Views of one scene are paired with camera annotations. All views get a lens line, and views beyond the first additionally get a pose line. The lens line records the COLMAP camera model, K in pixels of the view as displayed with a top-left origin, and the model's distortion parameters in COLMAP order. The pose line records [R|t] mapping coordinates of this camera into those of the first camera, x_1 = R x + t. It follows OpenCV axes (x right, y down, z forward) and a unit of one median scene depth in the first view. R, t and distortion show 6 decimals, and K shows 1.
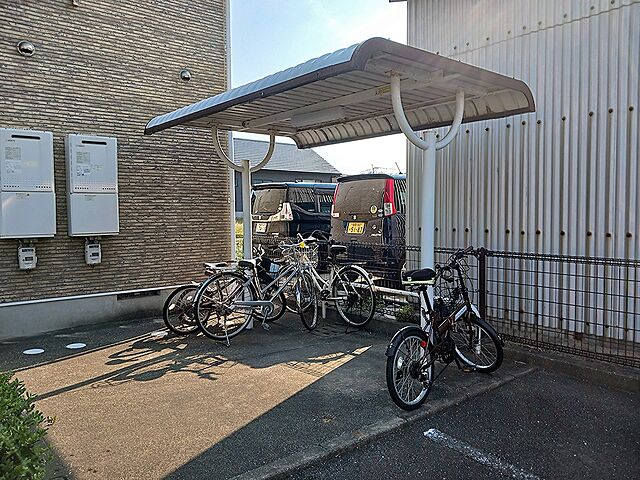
lens RADIAL K [[506.7, 0, 320.8], [0, 506.7, 240.0], [0, 0, 1]] dist [-0.007760, 0.002572]
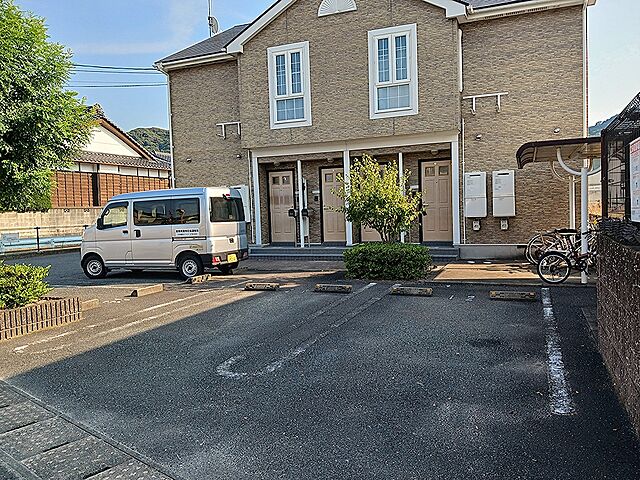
lens RADIAL K [[506.7, 0, 320.5], [0, 506.7, 238.6], [0, 0, 1]] dist [-0.007760, 0.002572]
pose [[0.442447, 0.051972, -0.895287, 1.156681], [-0.019660, 0.998642, 0.048256, -0.003426], [0.896579, -0.003750, 0.442868, -0.668593]]
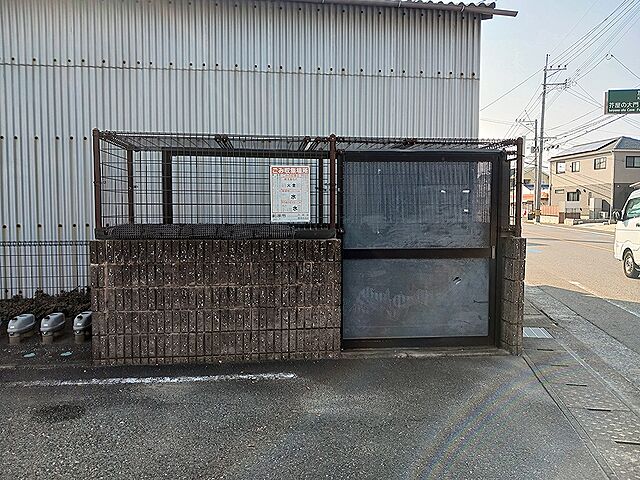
lens RADIAL K [[506.7, 0, 319.8], [0, 506.7, 238.6], [0, 0, 1]] dist [-0.007760, 0.002572]
pose [[0.573643, -0.039296, 0.818162, -1.530071], [0.033350, 0.999141, 0.024606, 0.019003], [-0.818426, 0.013171, 0.574460, -0.527235]]
